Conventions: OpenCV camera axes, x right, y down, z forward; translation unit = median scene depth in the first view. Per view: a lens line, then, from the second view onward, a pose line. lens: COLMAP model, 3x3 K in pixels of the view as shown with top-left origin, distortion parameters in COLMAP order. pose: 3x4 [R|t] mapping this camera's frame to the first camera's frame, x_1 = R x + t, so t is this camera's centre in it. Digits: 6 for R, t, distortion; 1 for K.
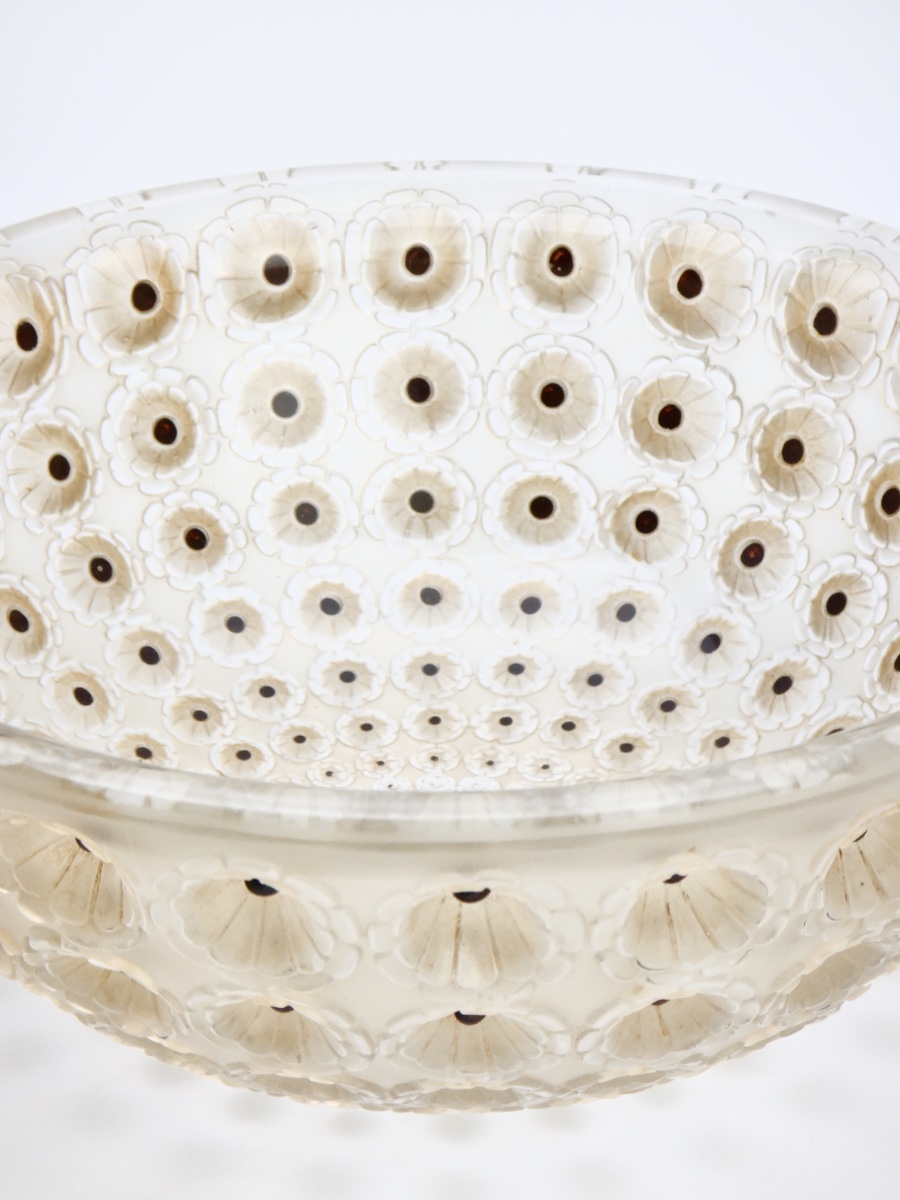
lens RADIAL K [[2739.5, 0, 450.0], [0, 2739.5, 600.0], [0, 0, 1]] dist [0.011318, -0.666404]
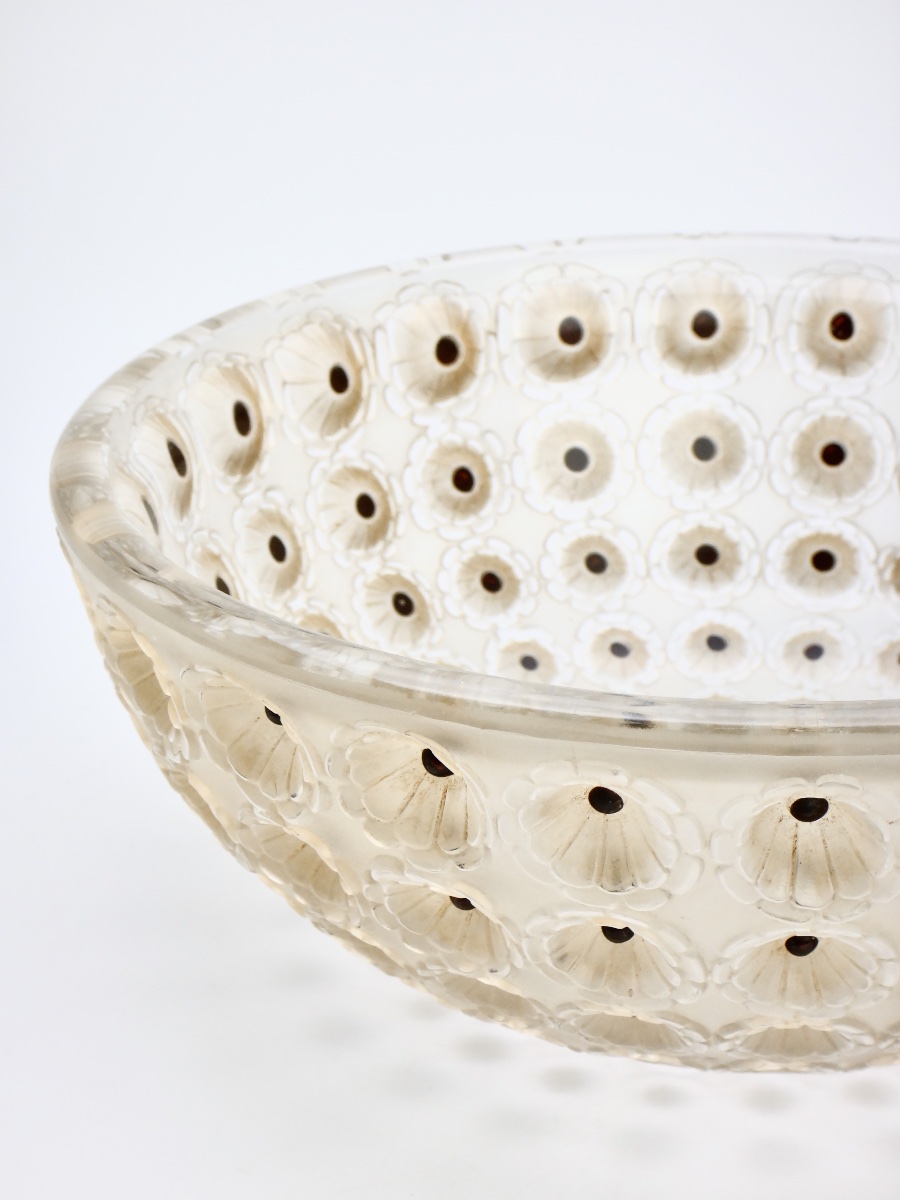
lens RADIAL K [[2739.5, 0, 450.0], [0, 2739.5, 600.0], [0, 0, 1]] dist [0.011318, -0.666404]
pose [[0.998560, 0.008484, -0.052977, -0.053250], [-0.015295, 0.991458, -0.129524, 0.119173], [0.051426, 0.130148, 0.990160, -0.029350]]
